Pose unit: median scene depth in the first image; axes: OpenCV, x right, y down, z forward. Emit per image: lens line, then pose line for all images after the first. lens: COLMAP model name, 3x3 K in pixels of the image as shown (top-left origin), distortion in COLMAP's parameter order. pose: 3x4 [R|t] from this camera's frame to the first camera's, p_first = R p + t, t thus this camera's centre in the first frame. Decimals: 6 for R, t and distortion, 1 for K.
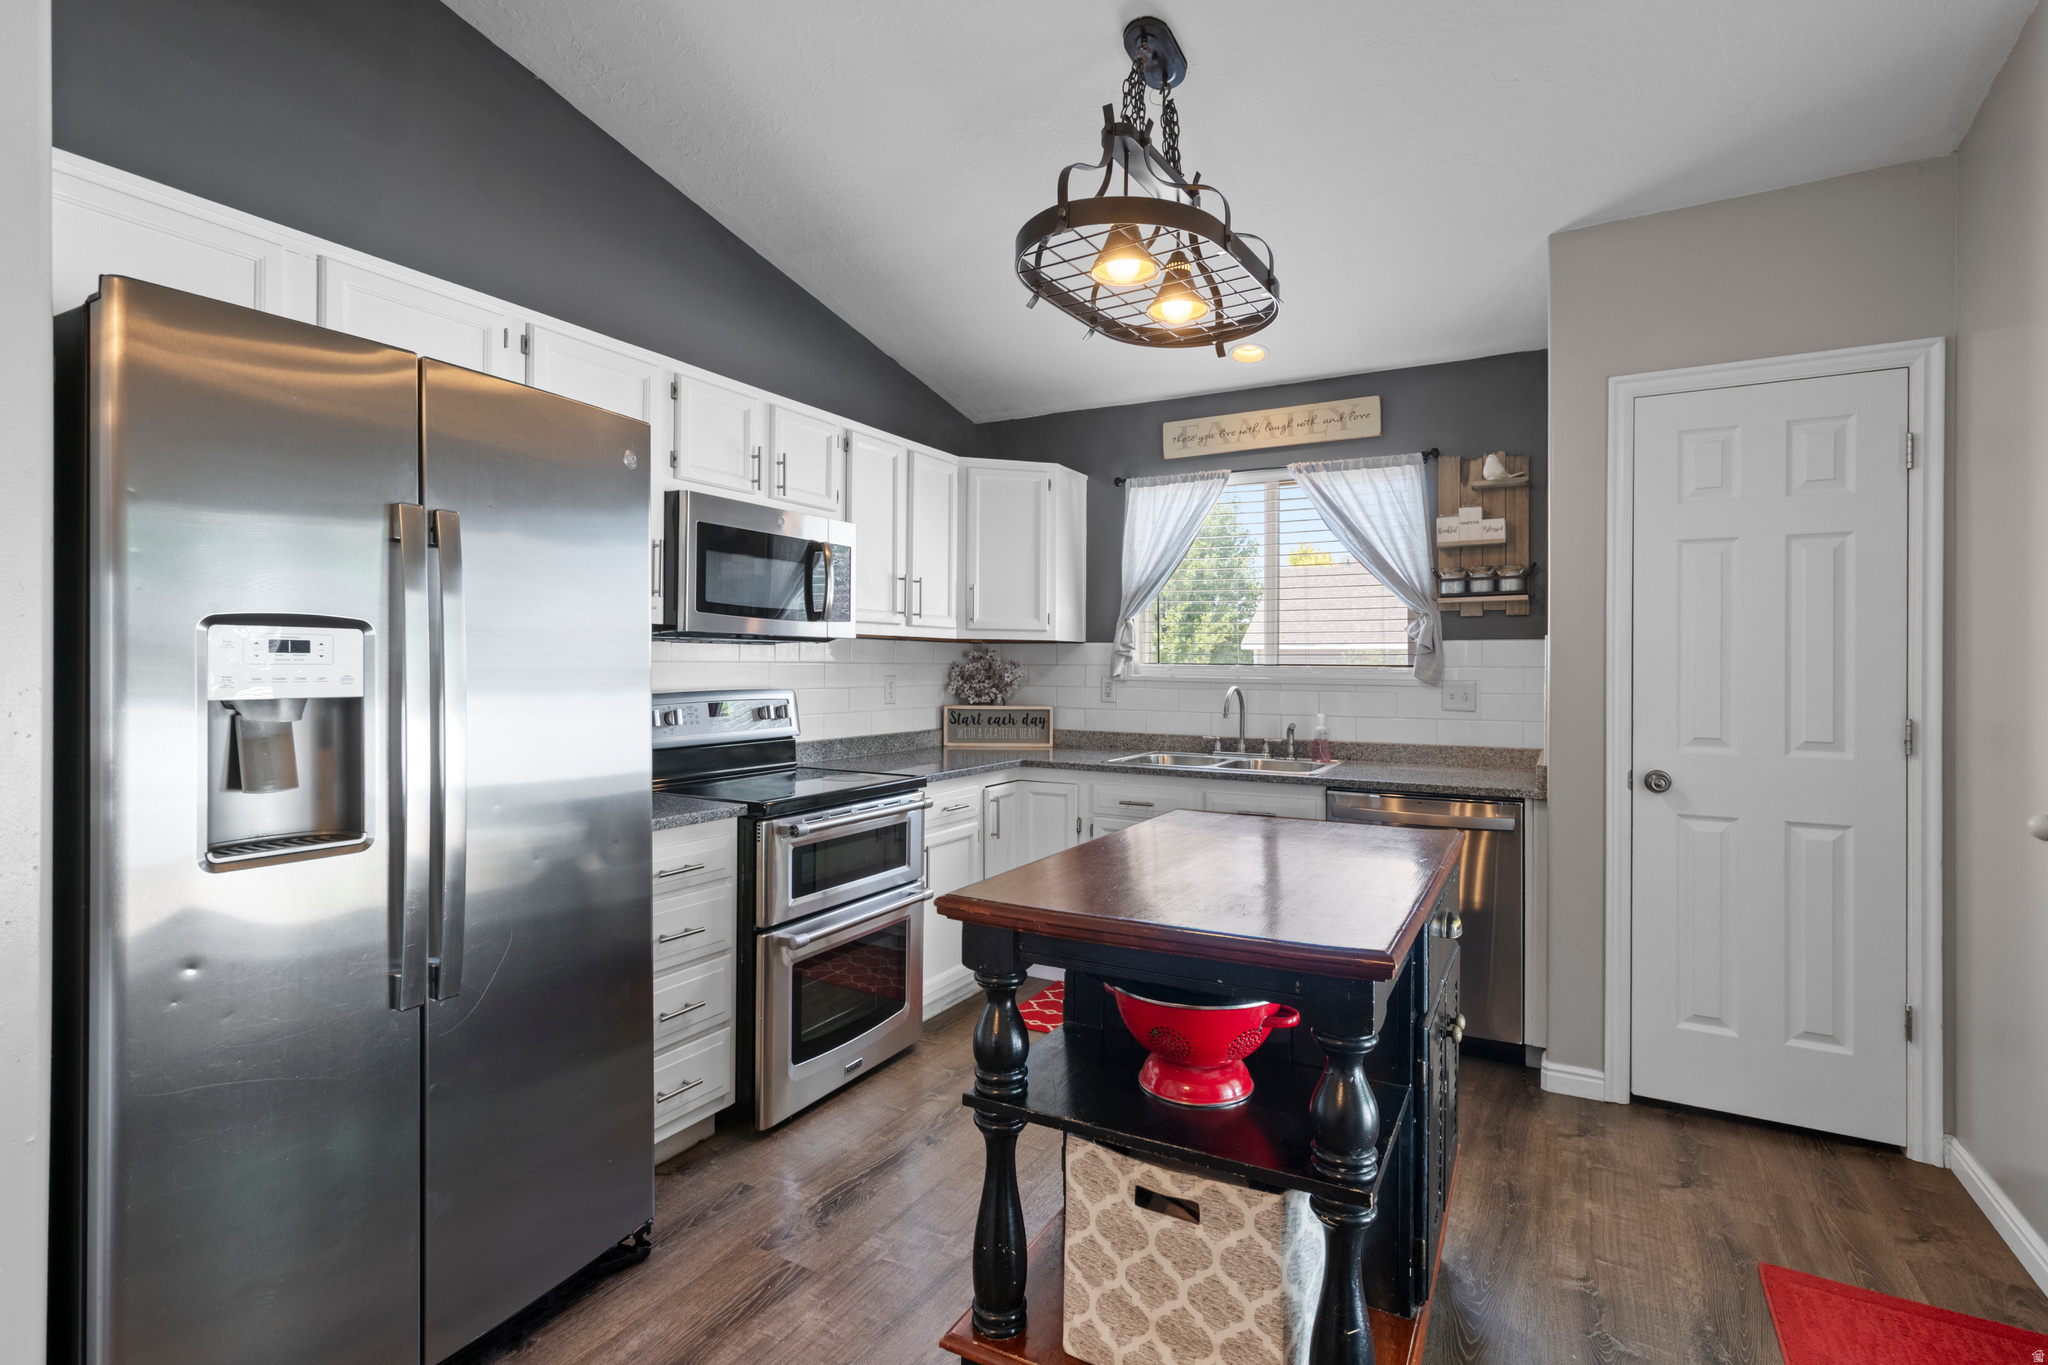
lens RADIAL K [[981.1, 0, 1024.4], [0, 981.1, 663.4], [0, 0, 1]] dist [0.001109, 0.001152]
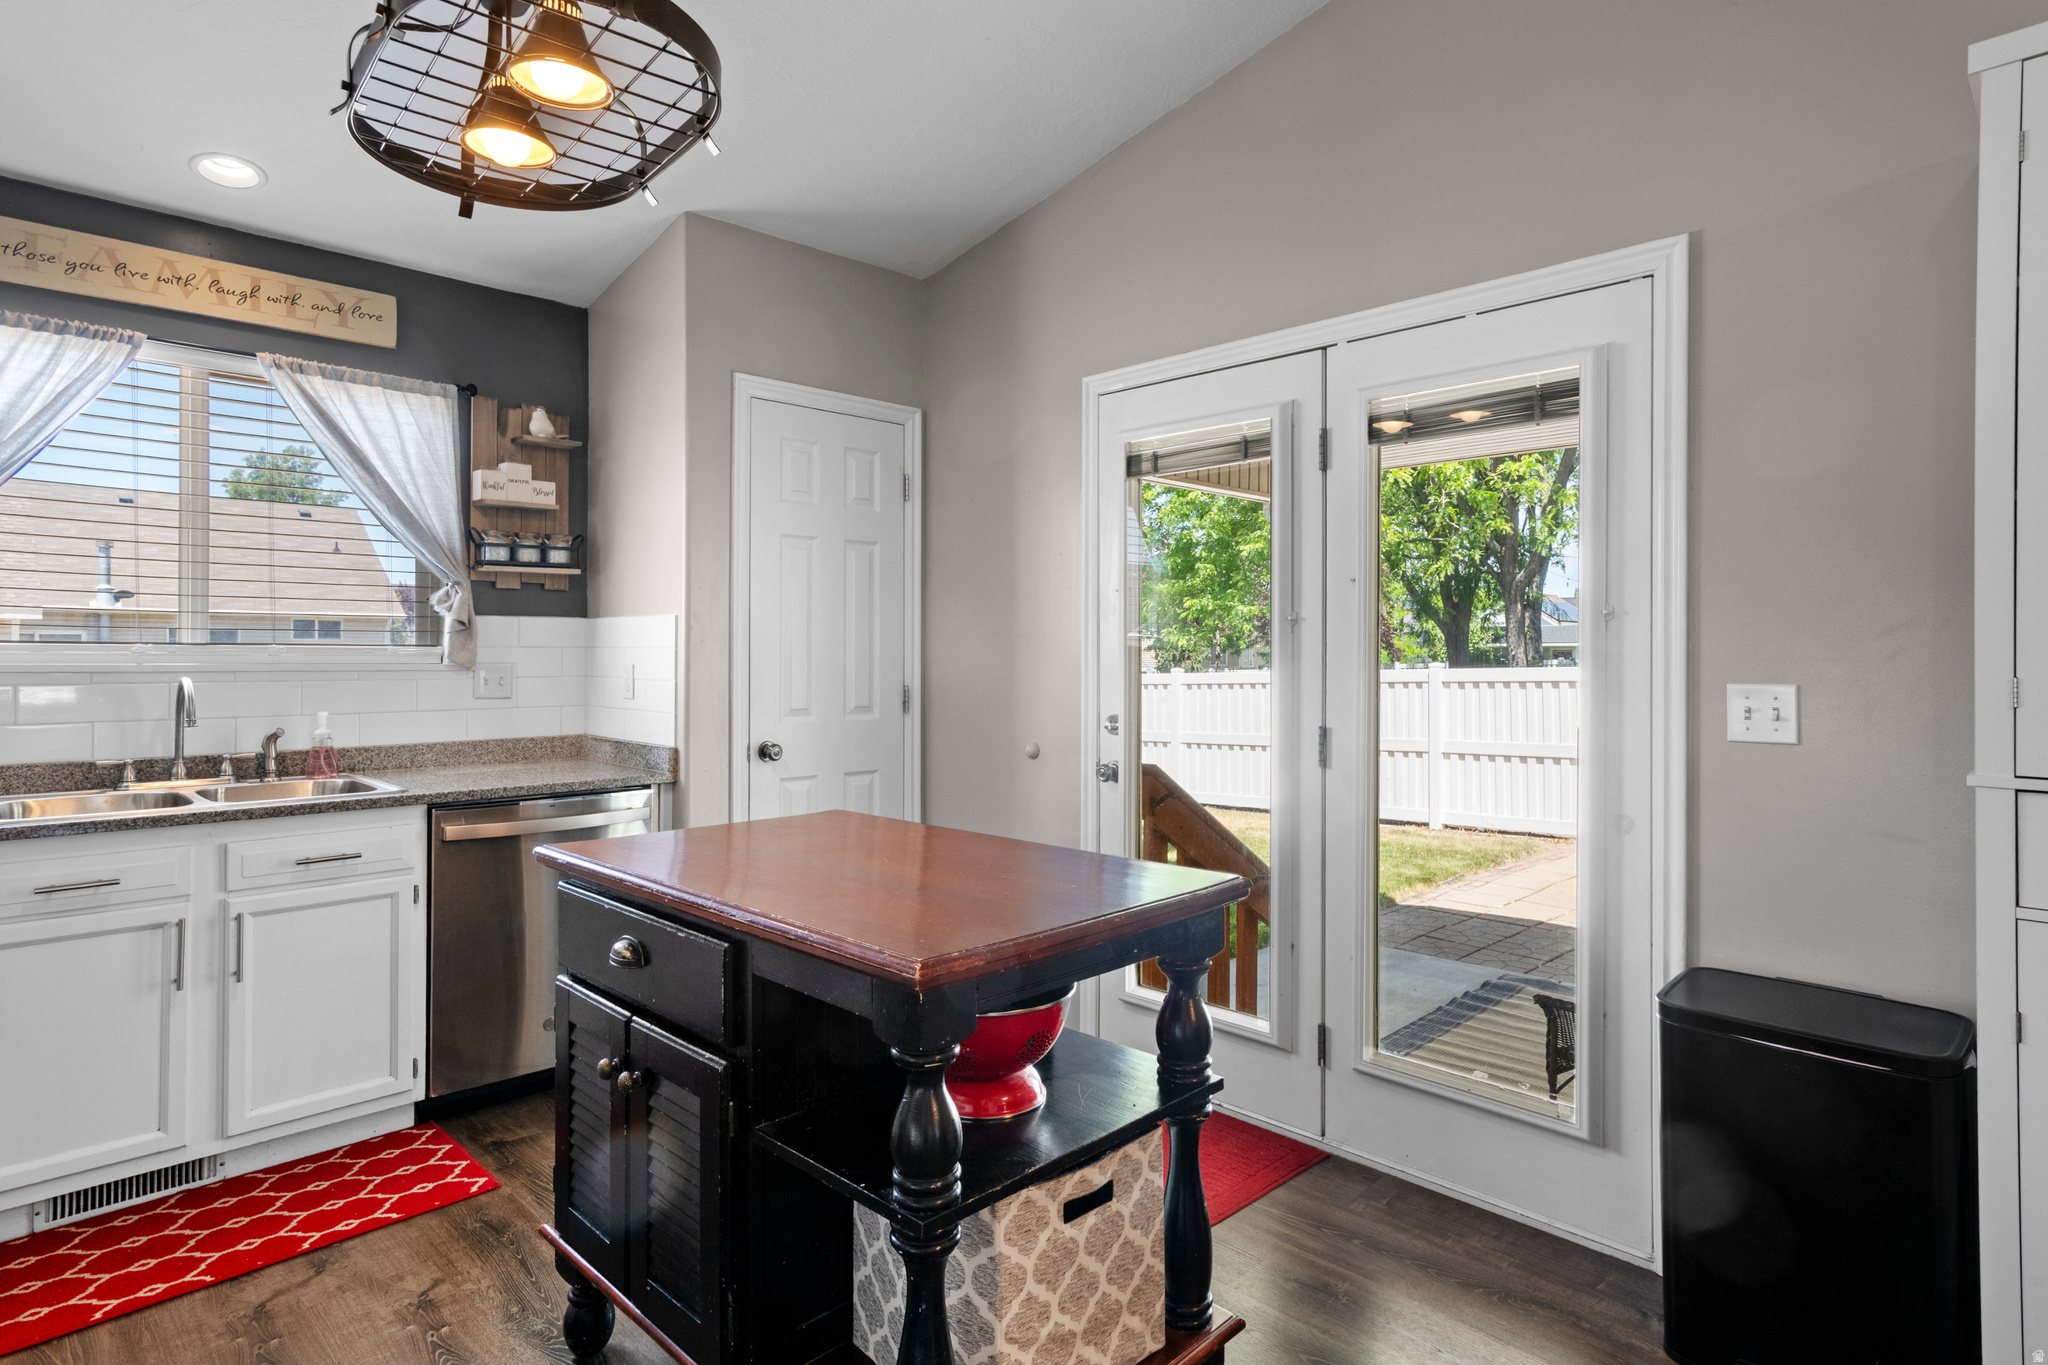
lens RADIAL K [[1102.6, 0, 1025.9], [0, 1102.6, 643.7], [0, 0, 1]] dist [-0.001764, 0.011776]
pose [[0.276701, 0.002045, 0.960954, -0.358847], [-0.004531, 0.999989, -0.000823, -0.000595], [-0.960945, -0.004126, 0.276707, 0.294120]]
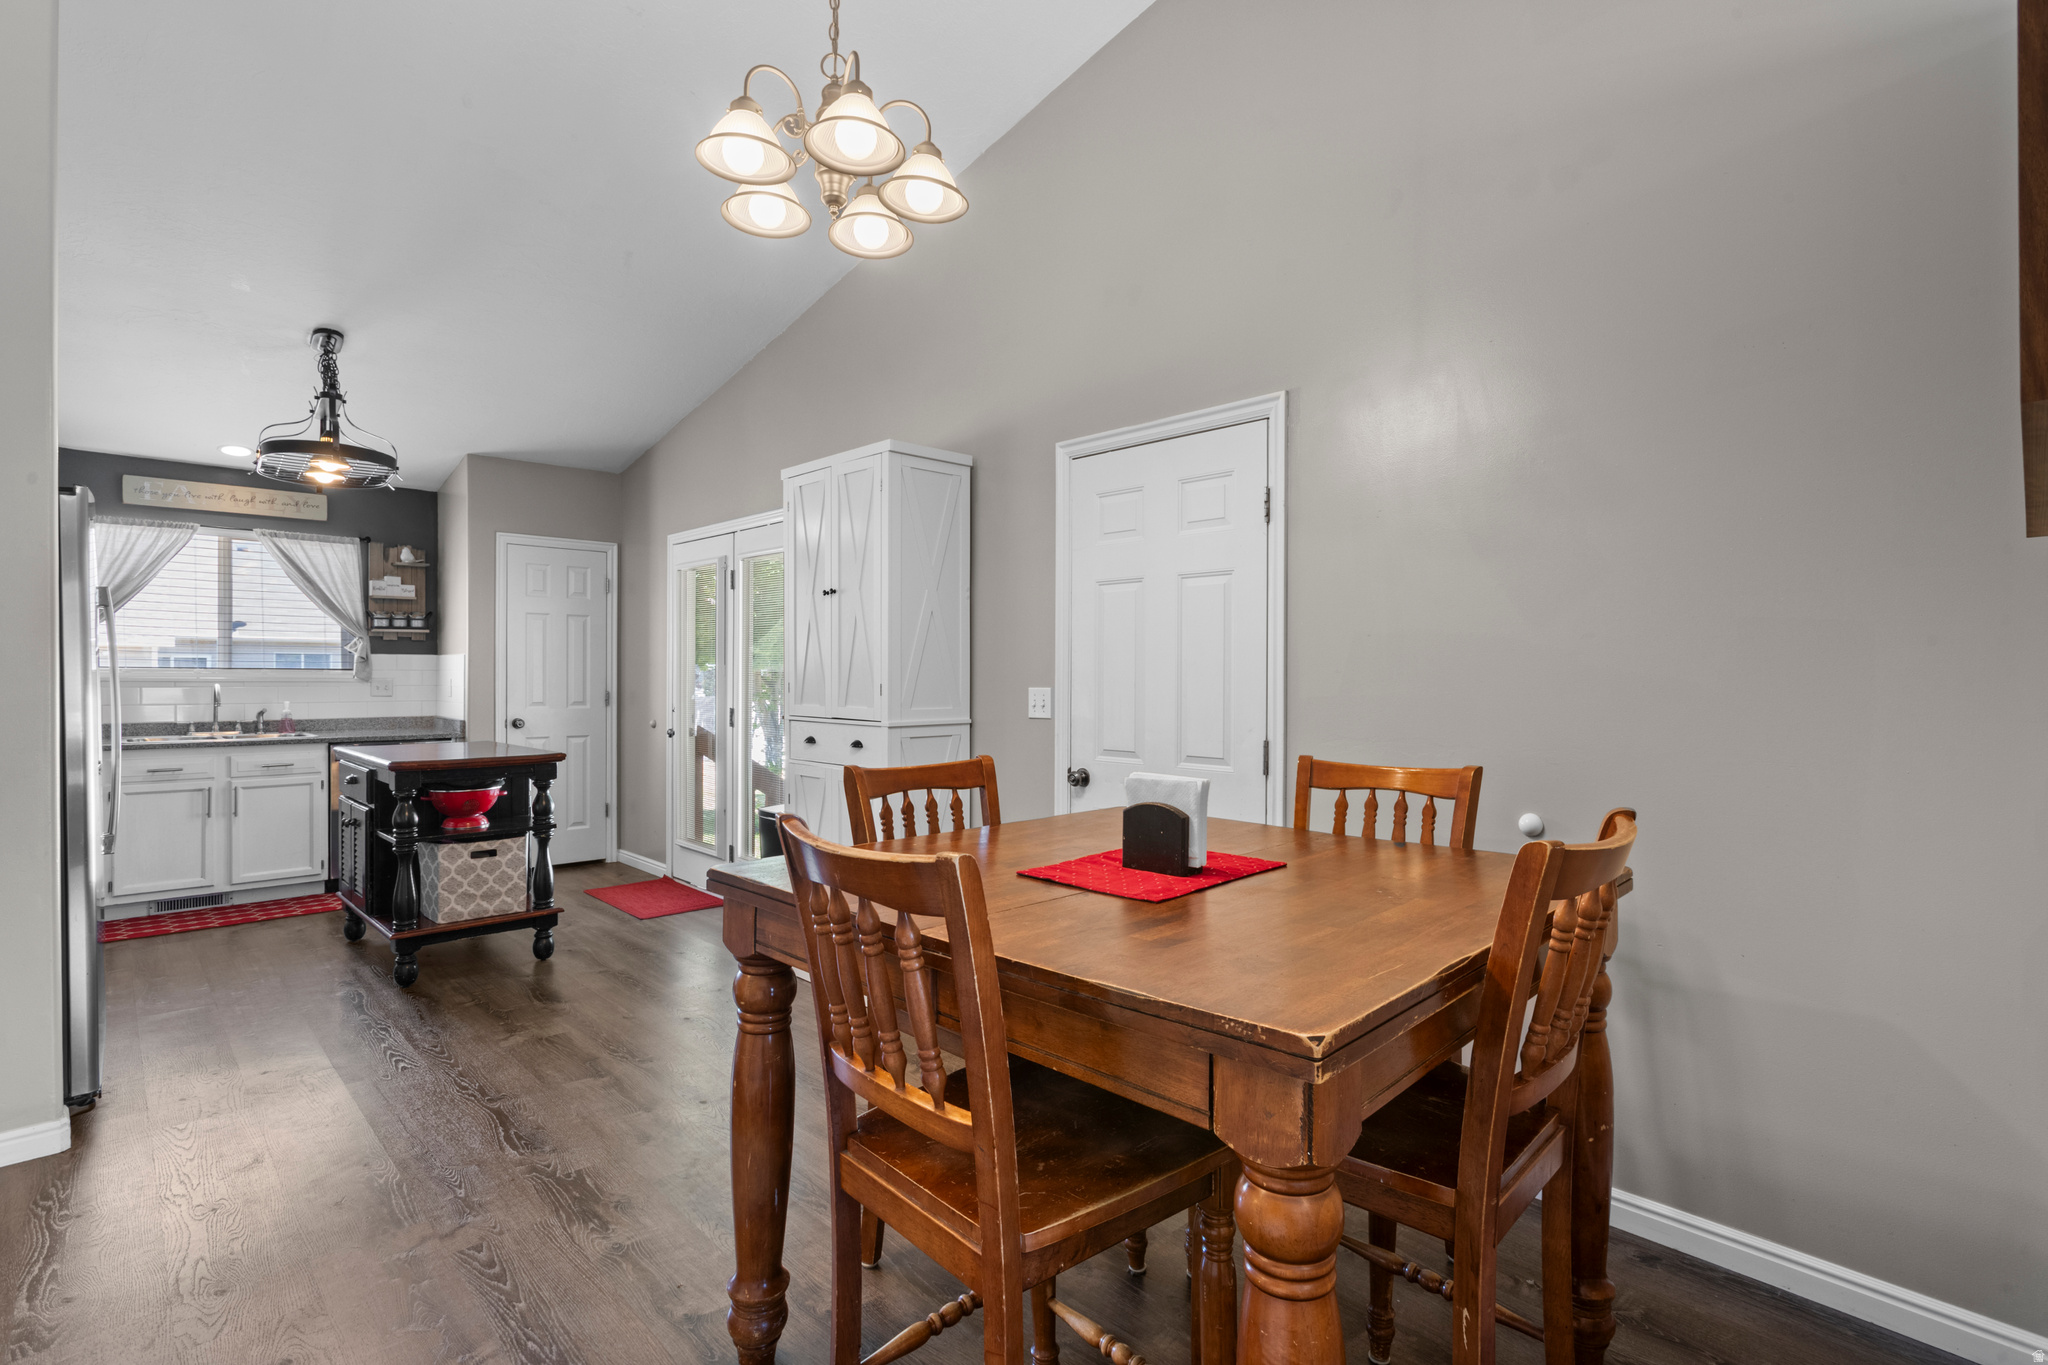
lens RADIAL K [[985.3, 0, 1020.0], [0, 985.3, 674.9], [0, 0, 1]] dist [0.010637, -0.000301]
pose [[0.300616, -0.006429, 0.953724, -0.855194], [-0.006170, 0.999943, 0.008685, -0.009568], [-0.953725, -0.008496, 0.300559, -0.554640]]
